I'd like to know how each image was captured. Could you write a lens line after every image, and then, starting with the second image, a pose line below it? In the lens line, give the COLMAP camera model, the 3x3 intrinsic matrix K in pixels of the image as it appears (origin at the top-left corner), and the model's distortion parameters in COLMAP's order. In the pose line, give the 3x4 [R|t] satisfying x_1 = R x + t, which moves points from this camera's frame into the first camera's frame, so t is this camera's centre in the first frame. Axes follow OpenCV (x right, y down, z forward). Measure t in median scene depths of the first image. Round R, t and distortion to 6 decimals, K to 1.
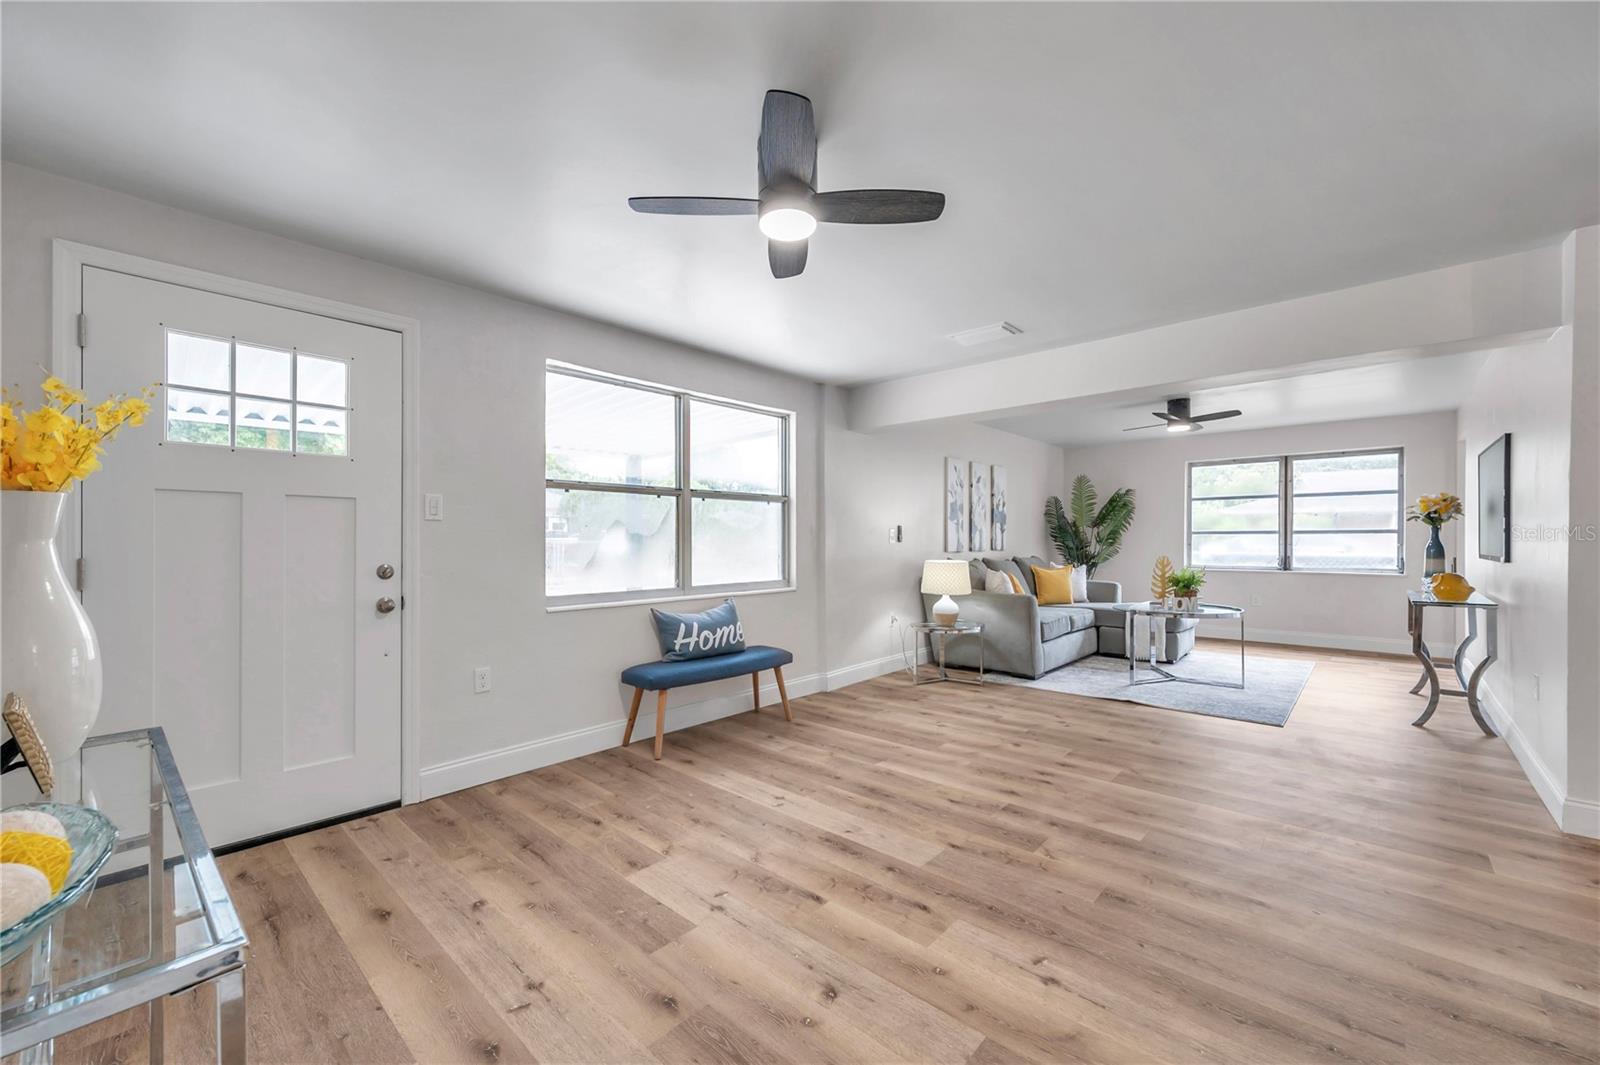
lens RADIAL K [[638.5, 0, 794.6], [0, 638.5, 540.5], [0, 0, 1]] dist [-0.002472, -0.000170]
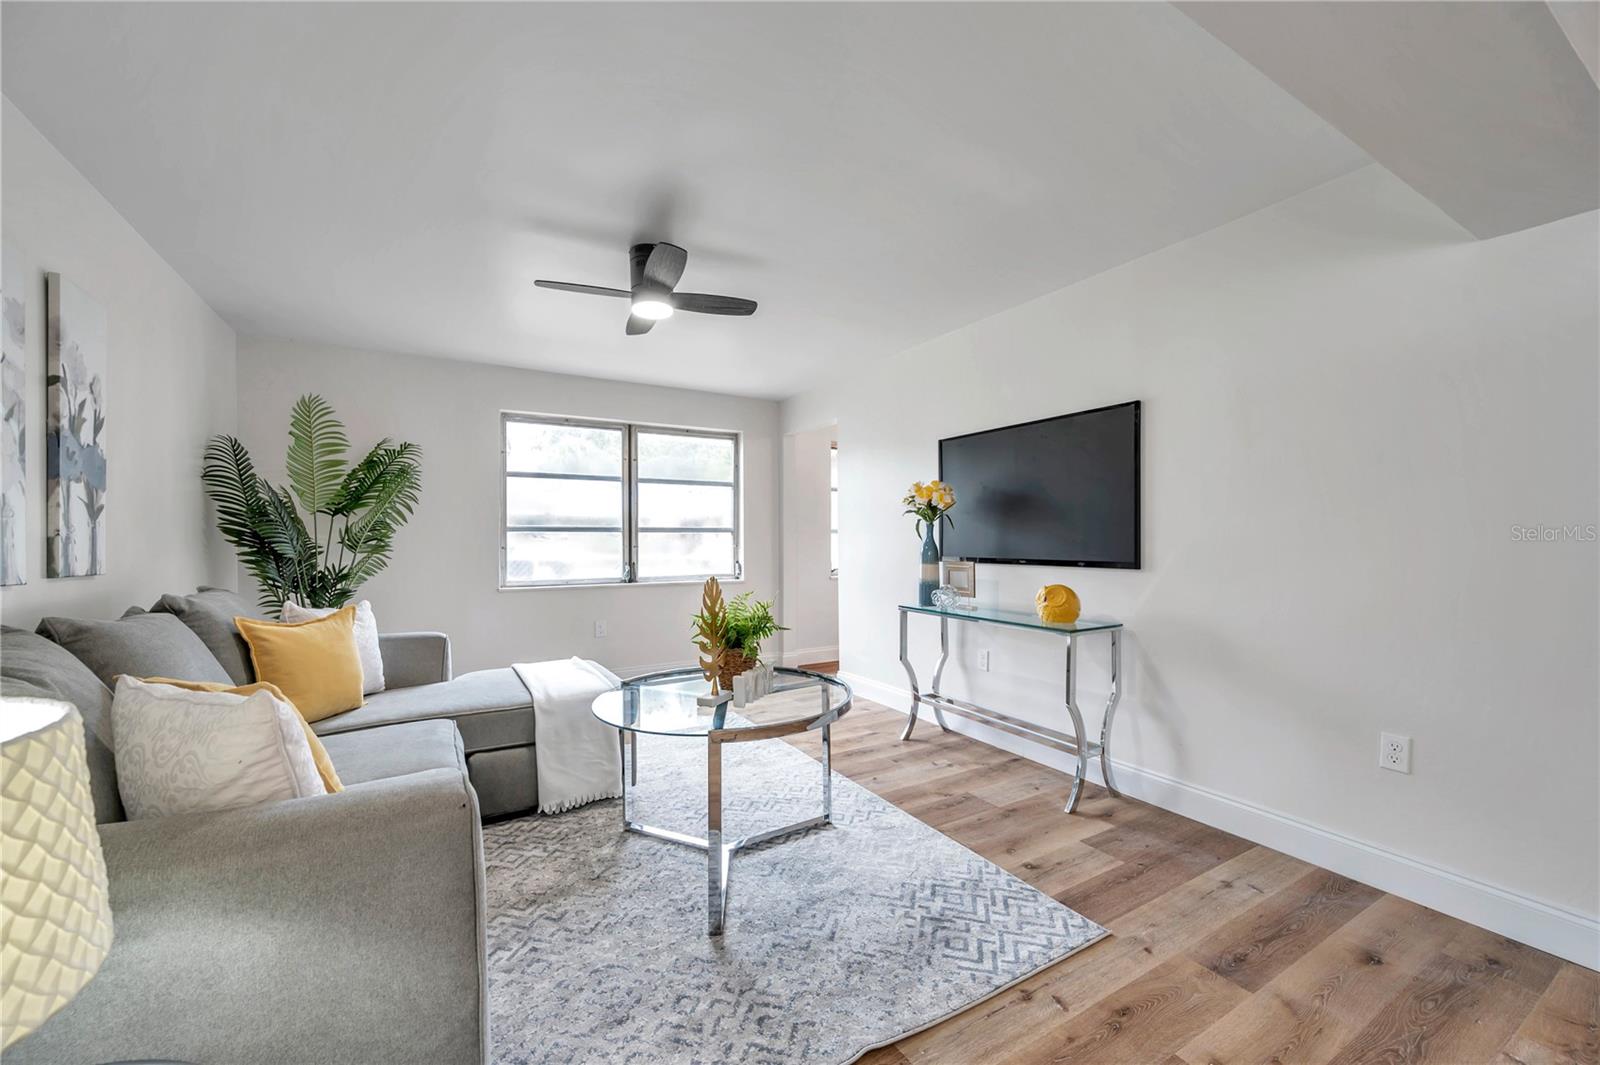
lens RADIAL K [[630.2, 0, 802.2], [0, 630.2, 541.3], [0, 0, 1]] dist [-0.000563, -0.000437]
pose [[0.284145, -0.001792, 0.958780, 0.138797], [0.004374, 0.999990, 0.000573, 0.000280], [-0.958771, 0.004030, 0.284150, 0.604152]]
